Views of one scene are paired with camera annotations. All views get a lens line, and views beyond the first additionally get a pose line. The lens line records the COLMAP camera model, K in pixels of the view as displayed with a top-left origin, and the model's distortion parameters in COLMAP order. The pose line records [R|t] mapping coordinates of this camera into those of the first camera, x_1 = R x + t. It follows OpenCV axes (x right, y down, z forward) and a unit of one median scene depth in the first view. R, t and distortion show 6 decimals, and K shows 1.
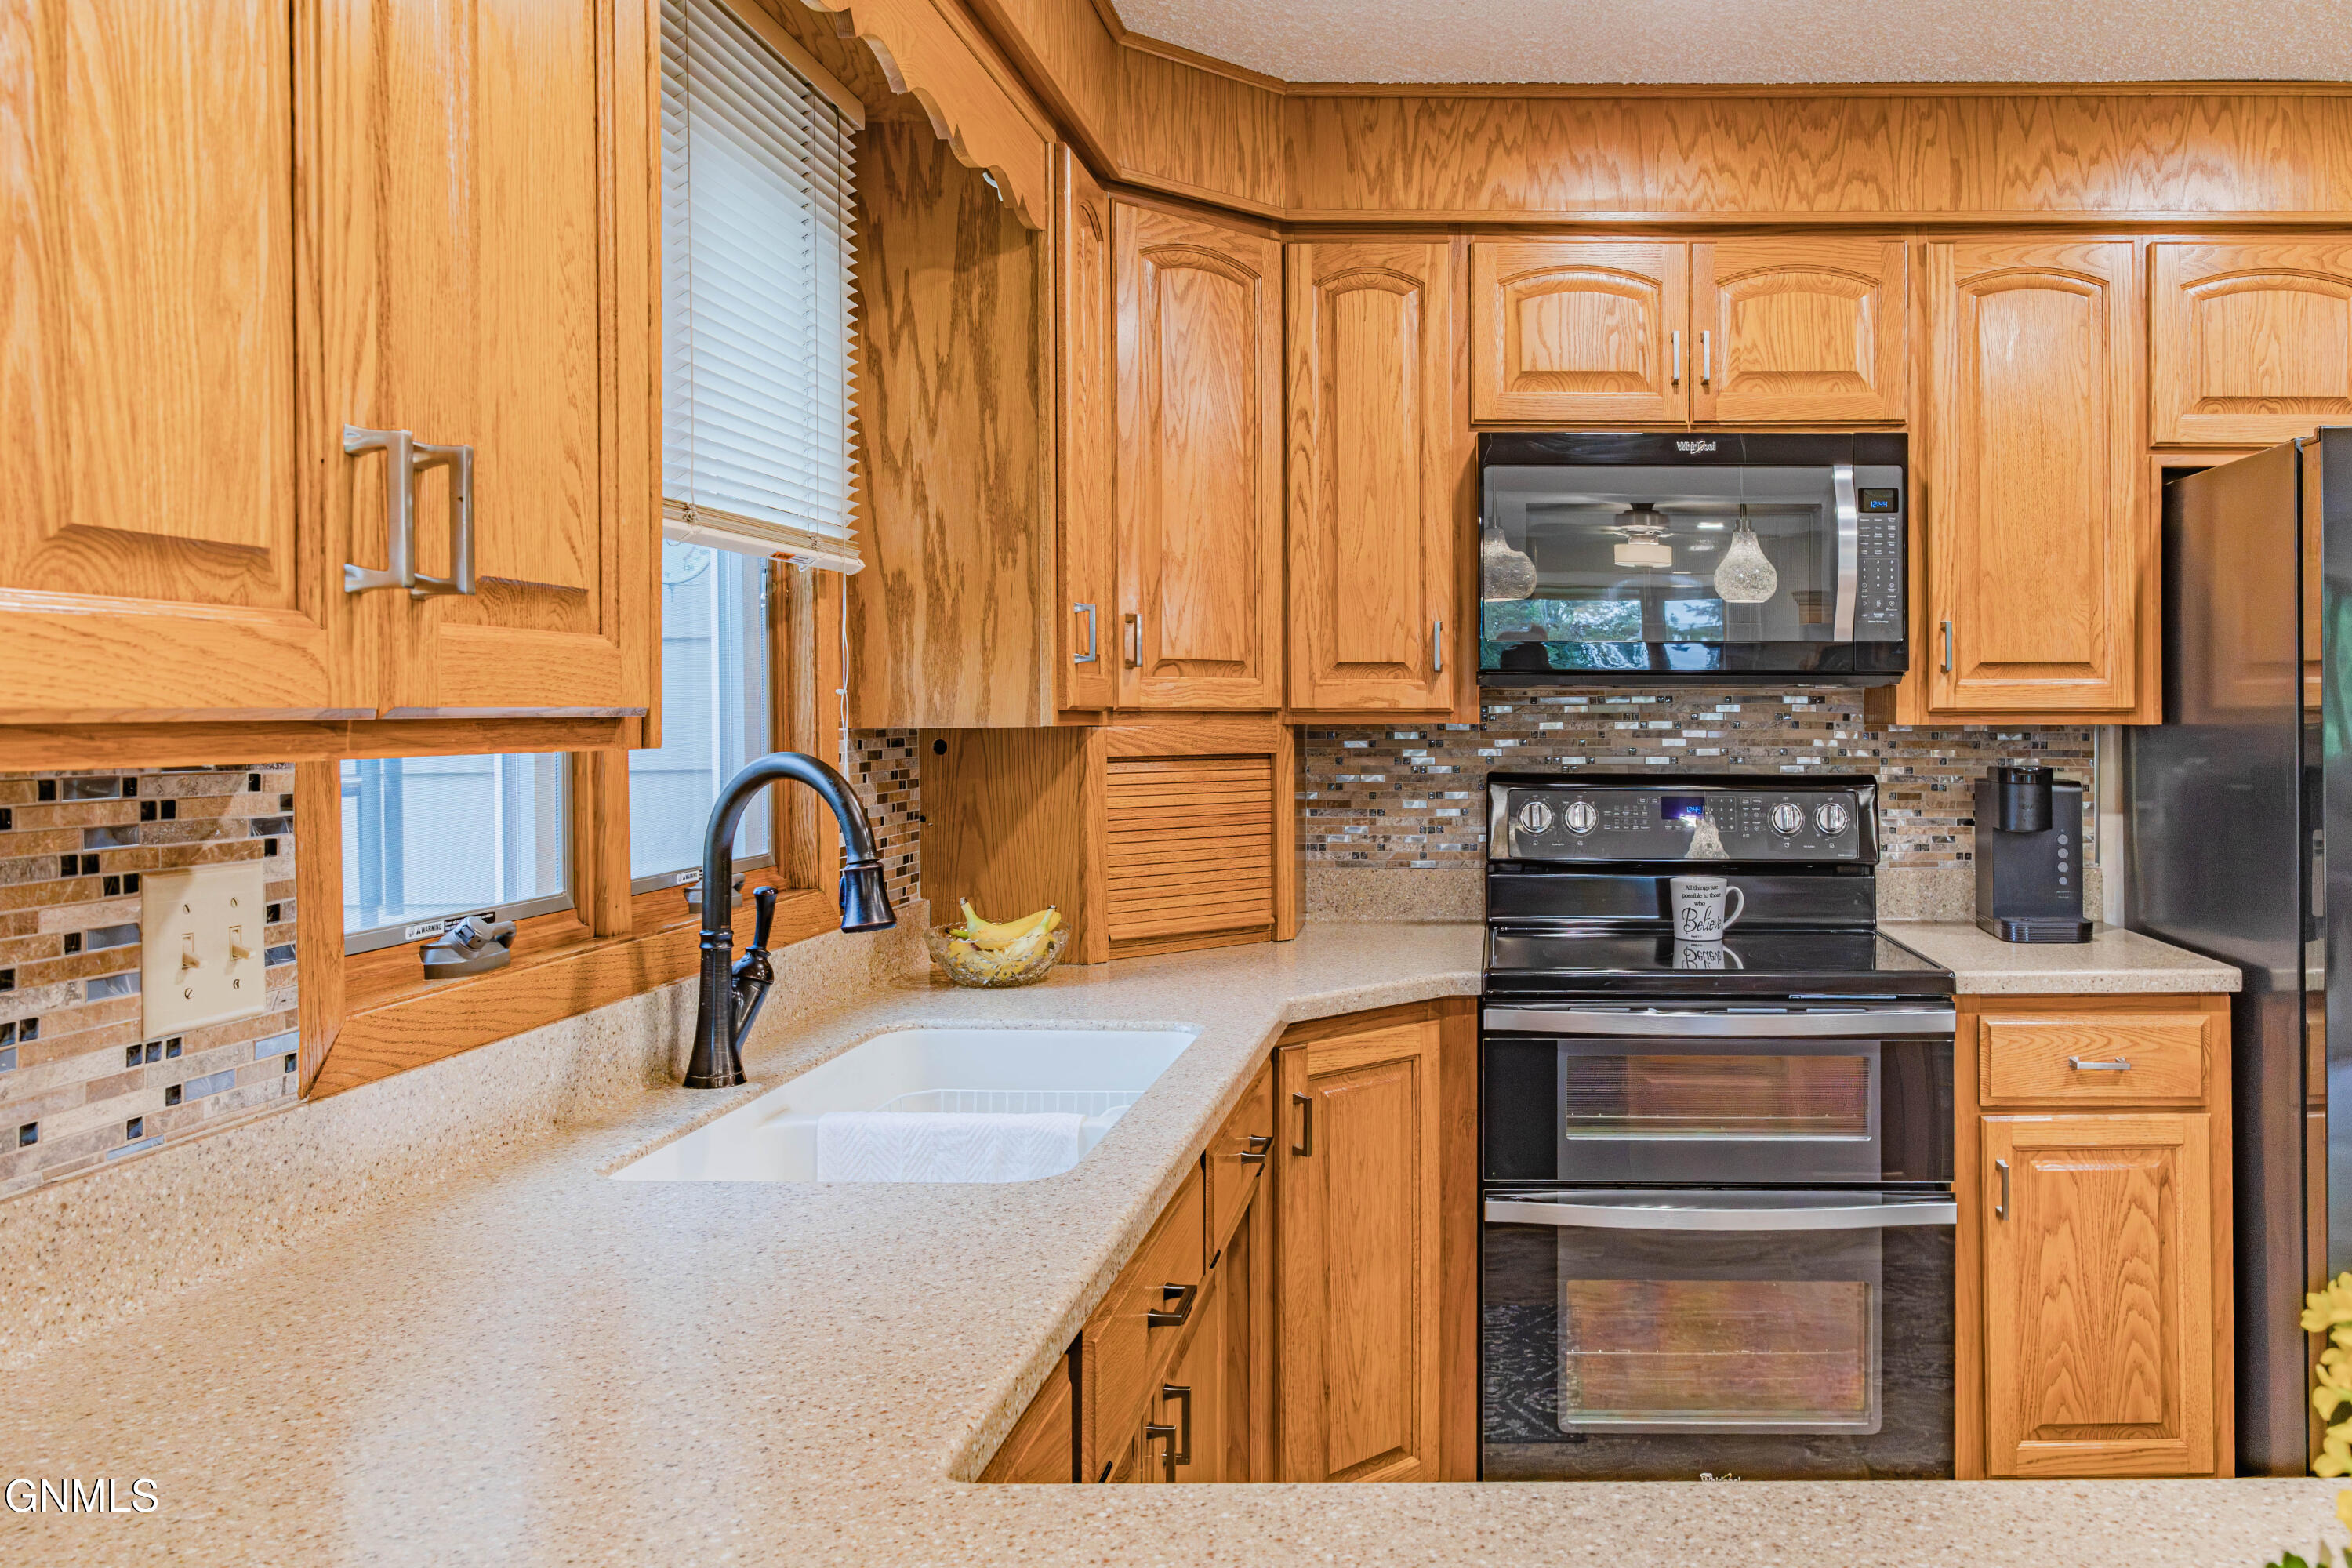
lens RADIAL K [[1679.9, 0, 1178.2], [0, 1679.9, 697.5], [0, 0, 1]] dist [0.003436, -0.005999]
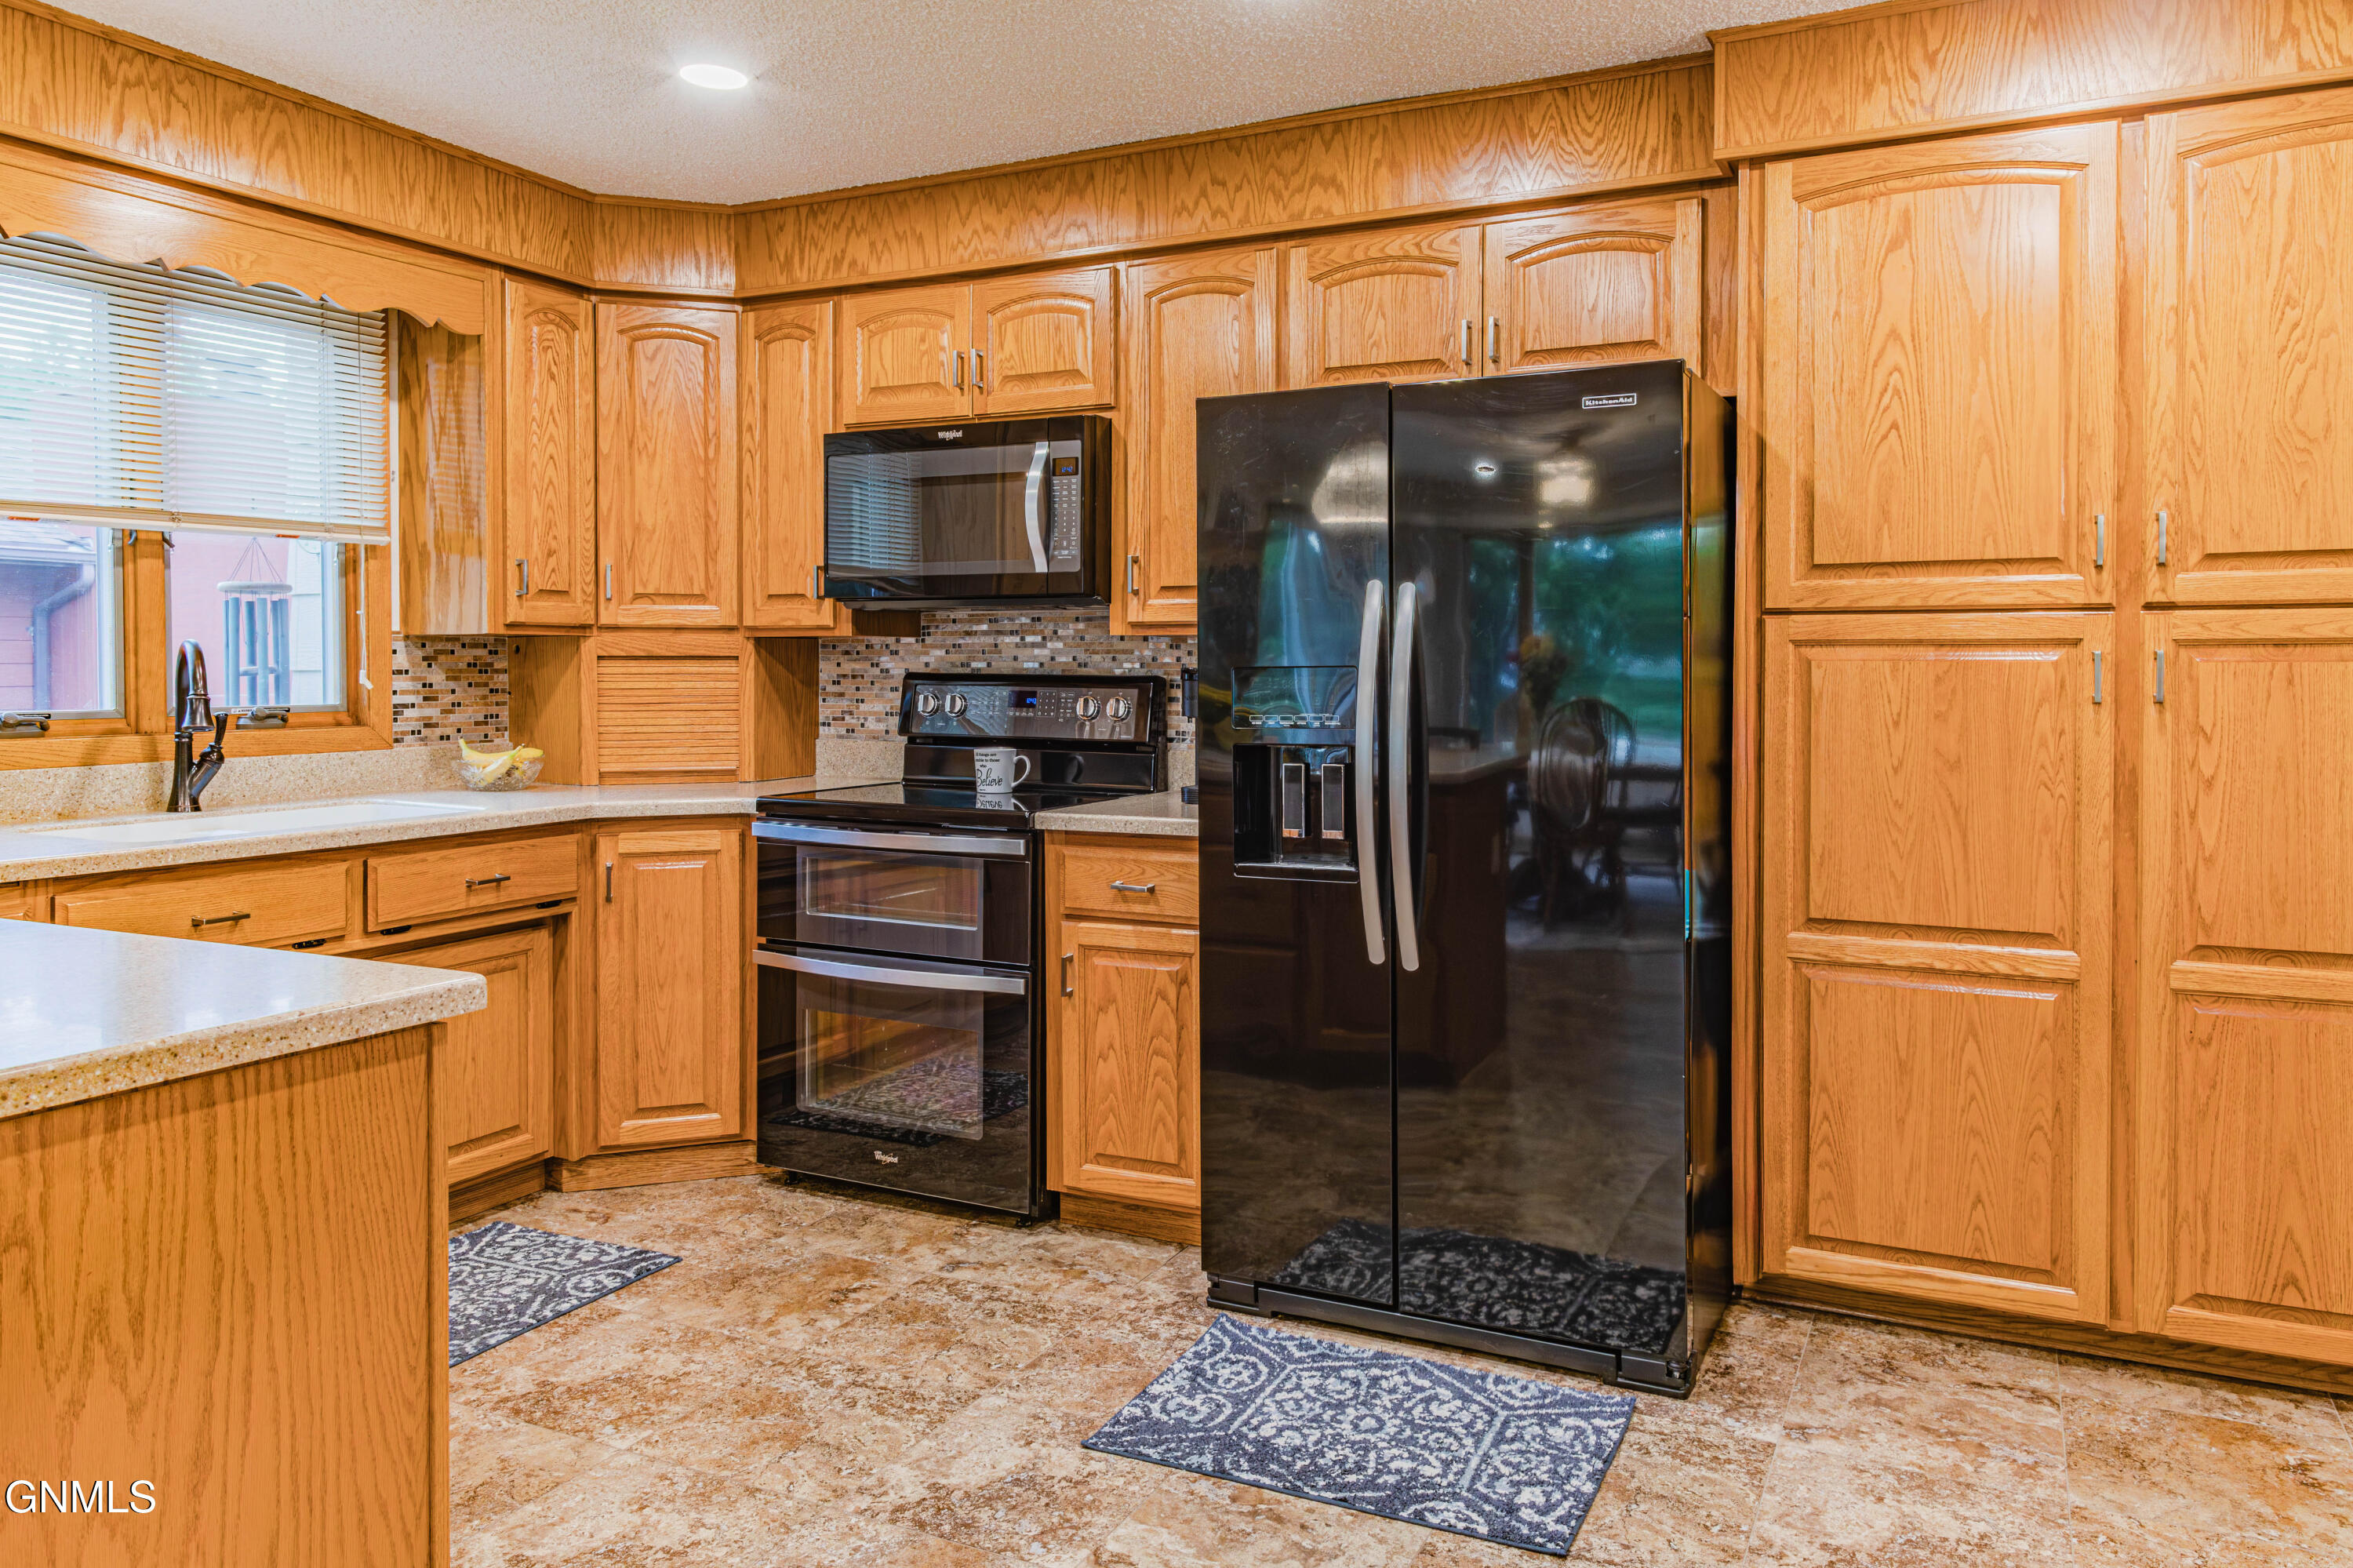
lens RADIAL K [[1617.3, 0, 1182.0], [0, 1617.3, 671.1], [0, 0, 1]] dist [0.011830, -0.003244]
pose [[0.897655, 0.005047, -0.440671, 1.049562], [-0.000700, 0.999949, 0.010027, 0.031898], [0.440699, -0.008692, 0.897613, -0.116347]]
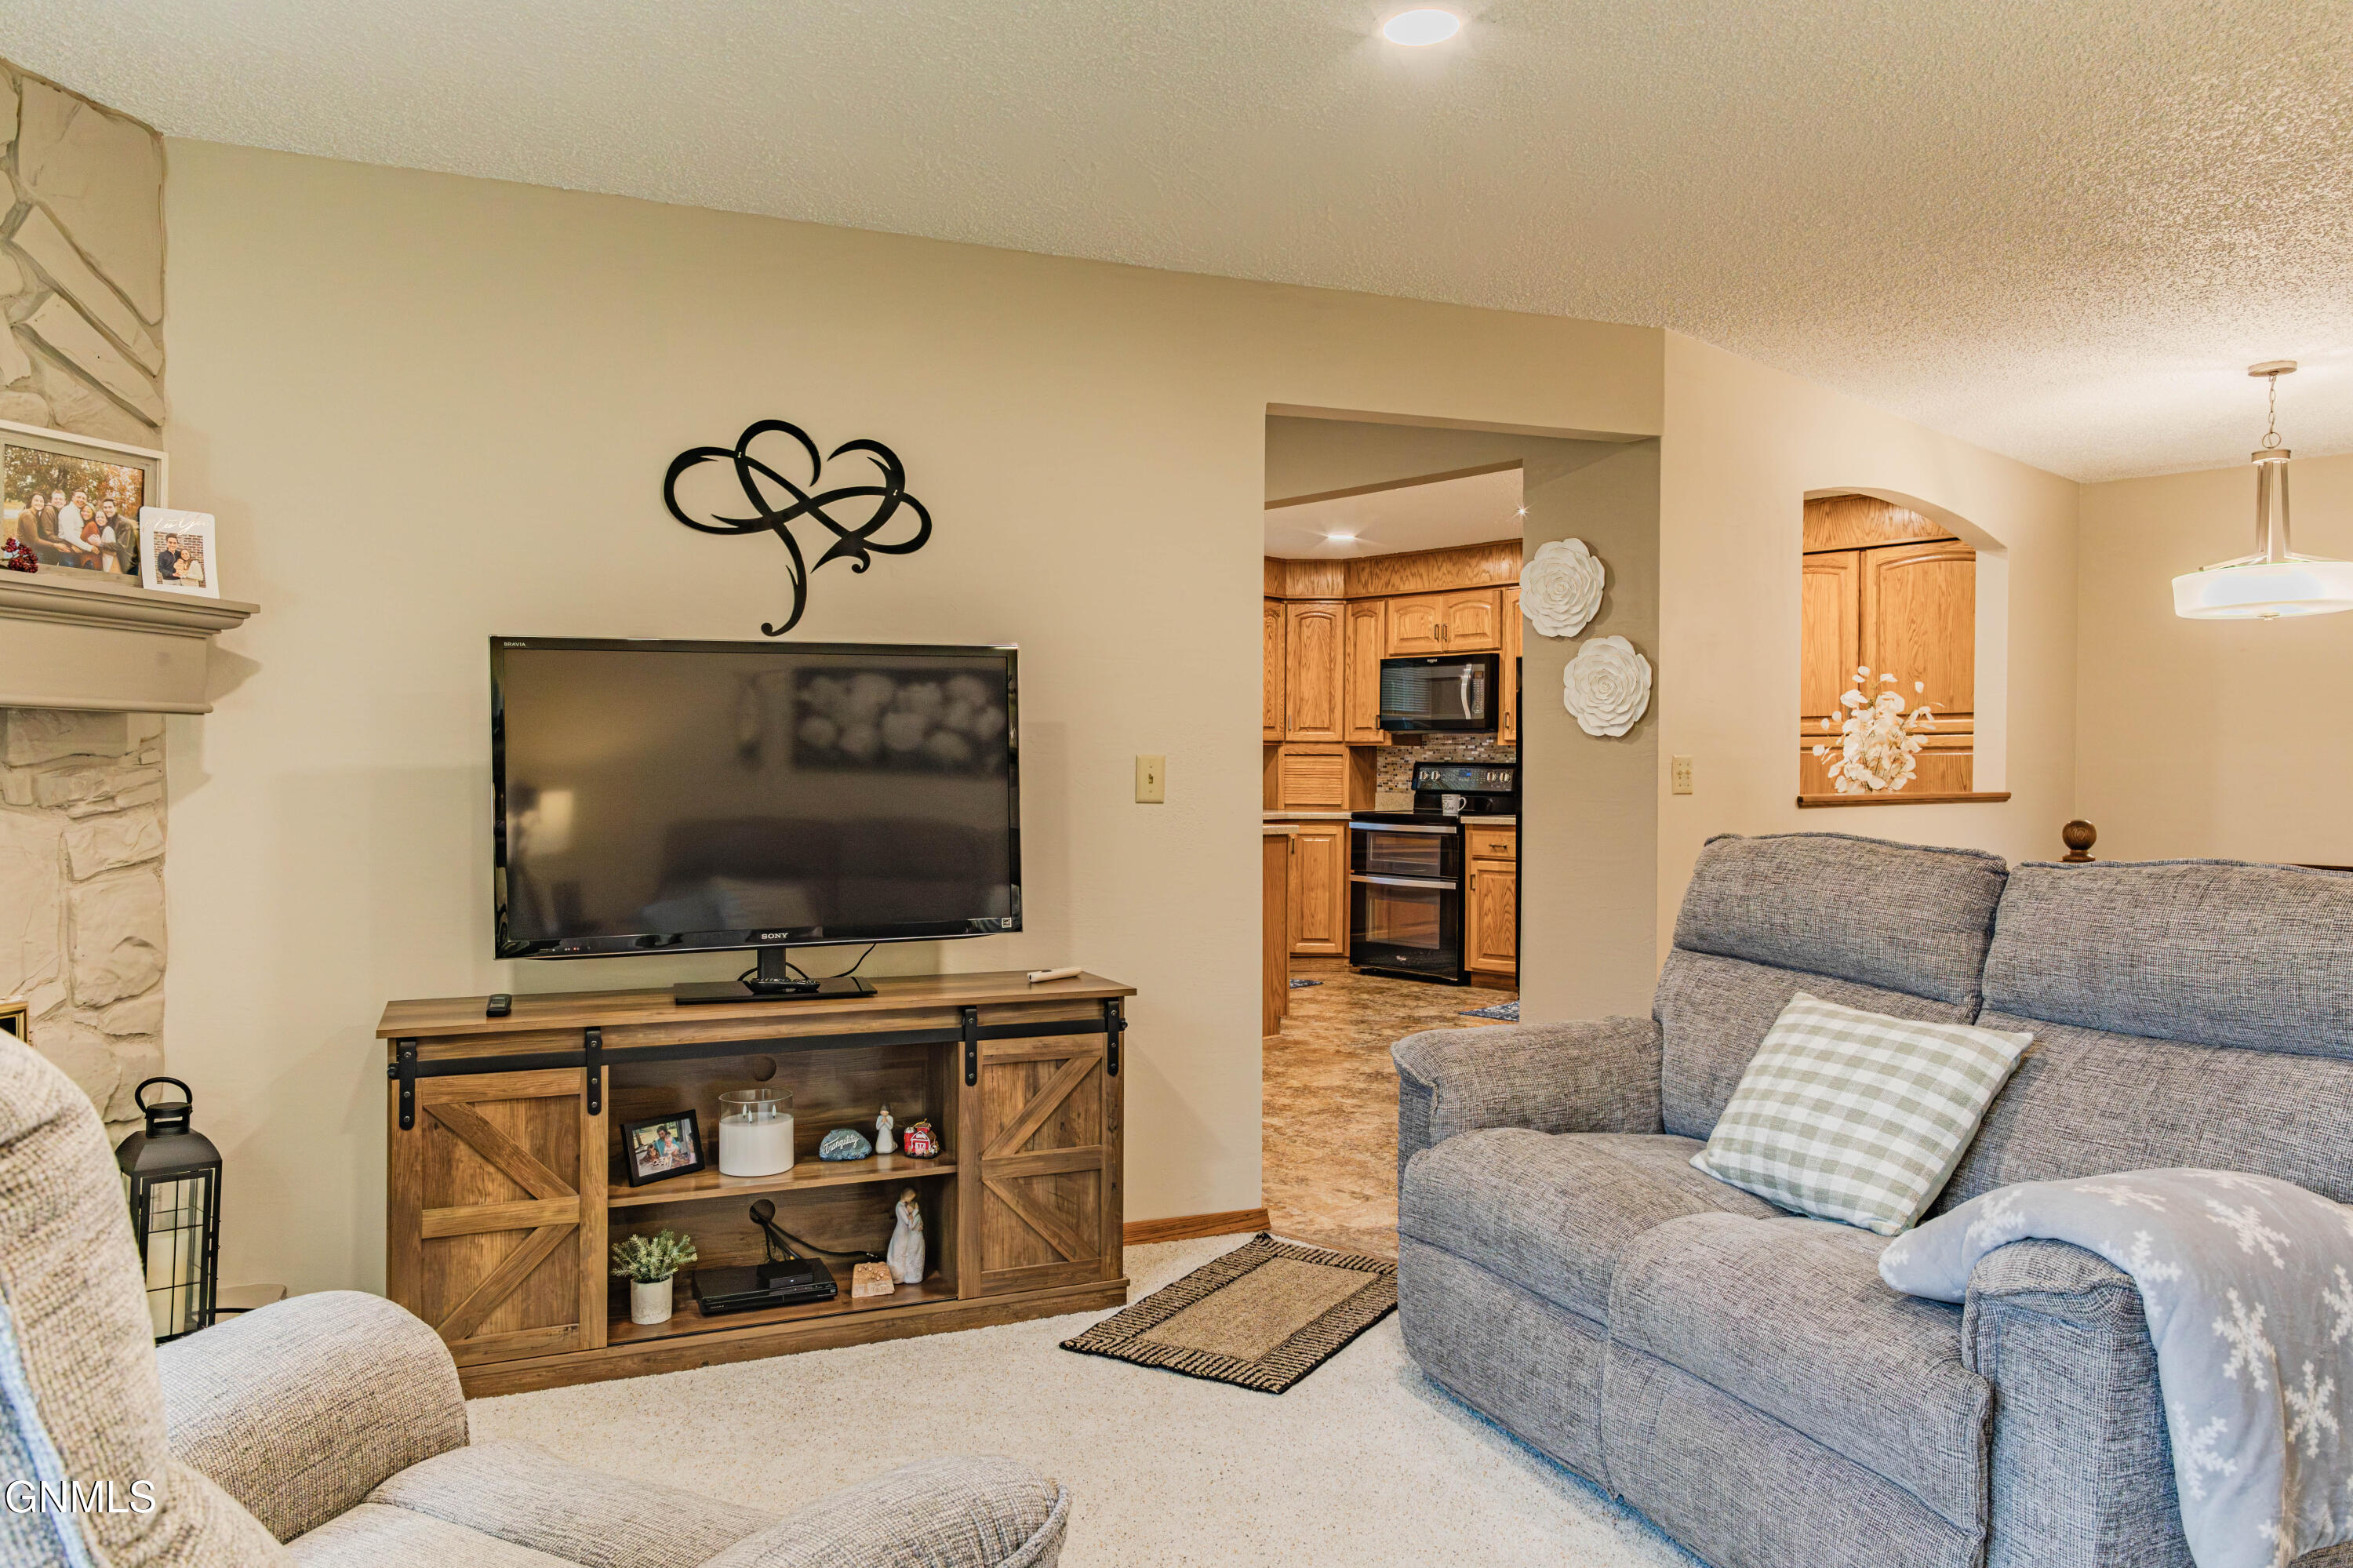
lens RADIAL K [[1614.1, 0, 1176.5], [0, 1614.1, 784.0], [0, 0, 1]] dist [0.018155, 0.001049]
pose [[0.691940, 0.012222, -0.721852, 2.200998], [-0.008421, 0.999925, 0.008858, 0.067463], [0.721906, -0.000050, 0.691991, -1.517436]]
